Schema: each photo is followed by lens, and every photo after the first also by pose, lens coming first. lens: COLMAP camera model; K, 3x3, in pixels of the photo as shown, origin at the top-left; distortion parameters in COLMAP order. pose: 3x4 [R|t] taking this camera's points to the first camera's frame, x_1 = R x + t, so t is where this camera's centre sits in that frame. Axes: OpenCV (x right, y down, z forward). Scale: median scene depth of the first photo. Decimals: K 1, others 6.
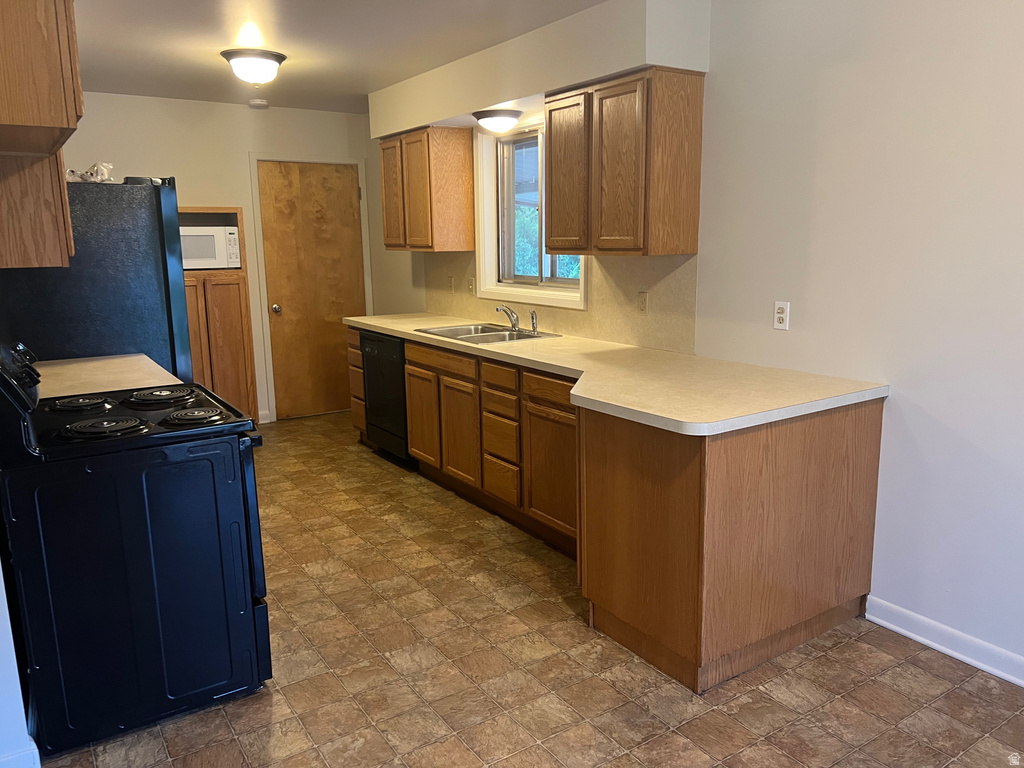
lens RADIAL K [[774.9, 0, 514.2], [0, 774.9, 389.5], [0, 0, 1]] dist [0.011597, 0.000322]
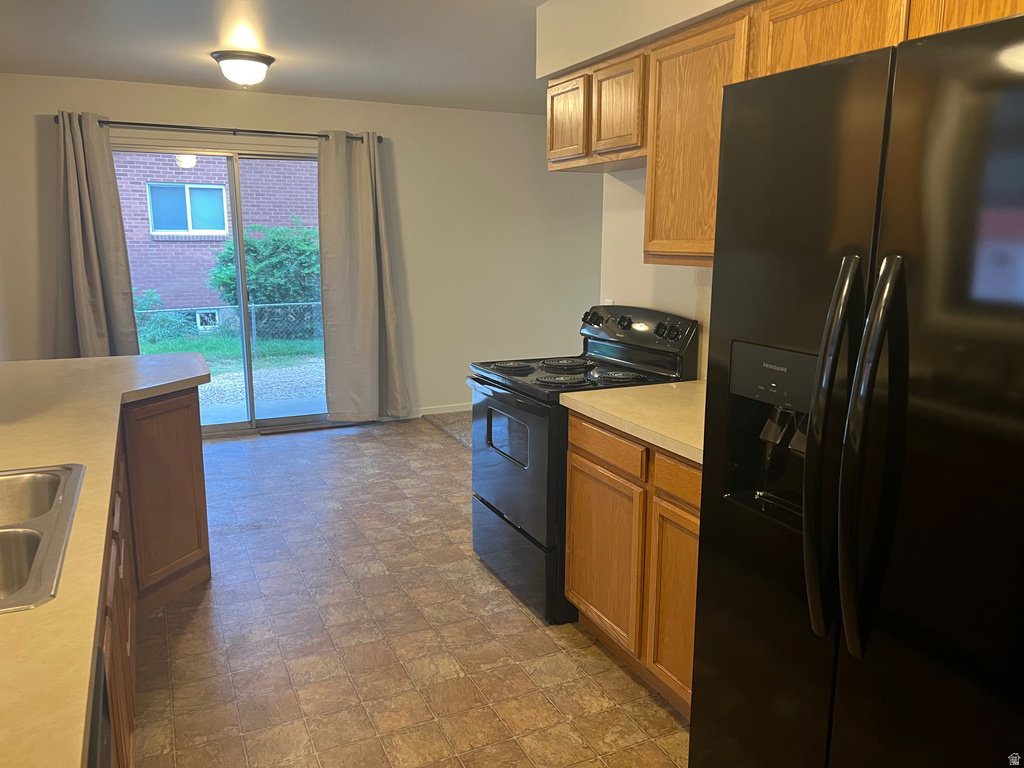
lens RADIAL K [[774.9, 0, 514.2], [0, 774.9, 389.5], [0, 0, 1]] dist [0.011597, 0.000322]
pose [[-0.989236, -0.014442, 0.145618, -0.453181], [0.042798, 0.923052, 0.382287, -0.331564], [-0.139933, 0.384404, -0.912498, 1.668791]]
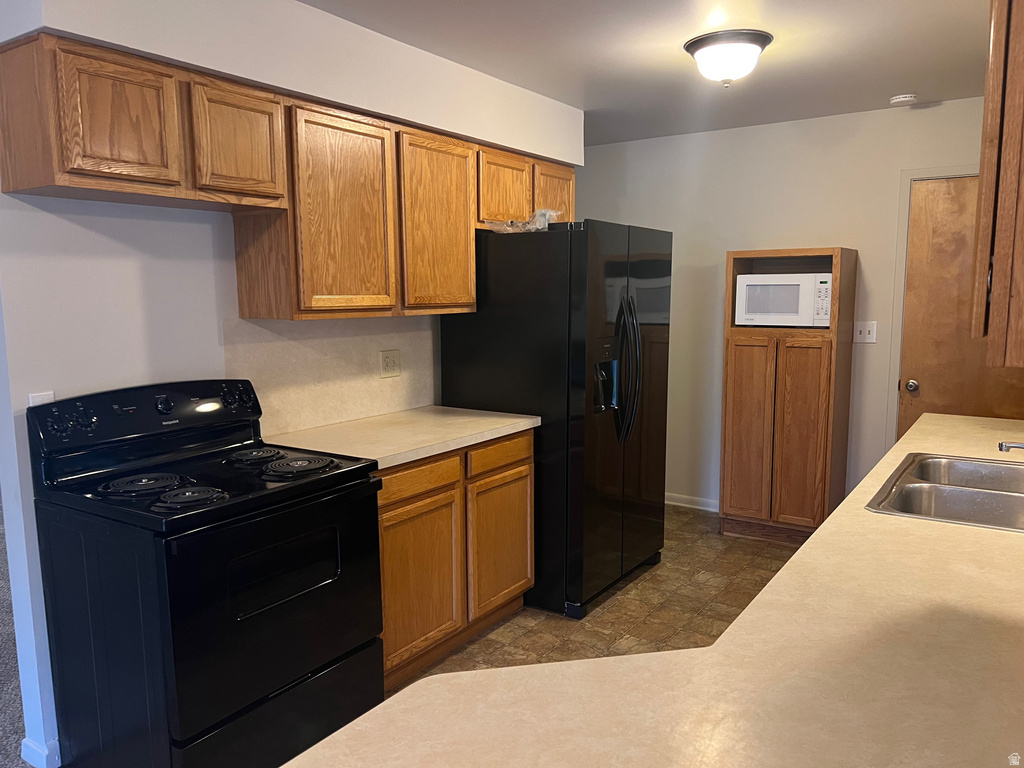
lens RADIAL K [[774.9, 0, 514.2], [0, 774.9, 389.5], [0, 0, 1]] dist [0.011597, 0.000322]
pose [[0.379091, 0.120934, -0.917423, 0.376518], [-0.175234, 0.982867, 0.057151, -0.142248], [0.908616, 0.139098, 0.393787, 0.711783]]
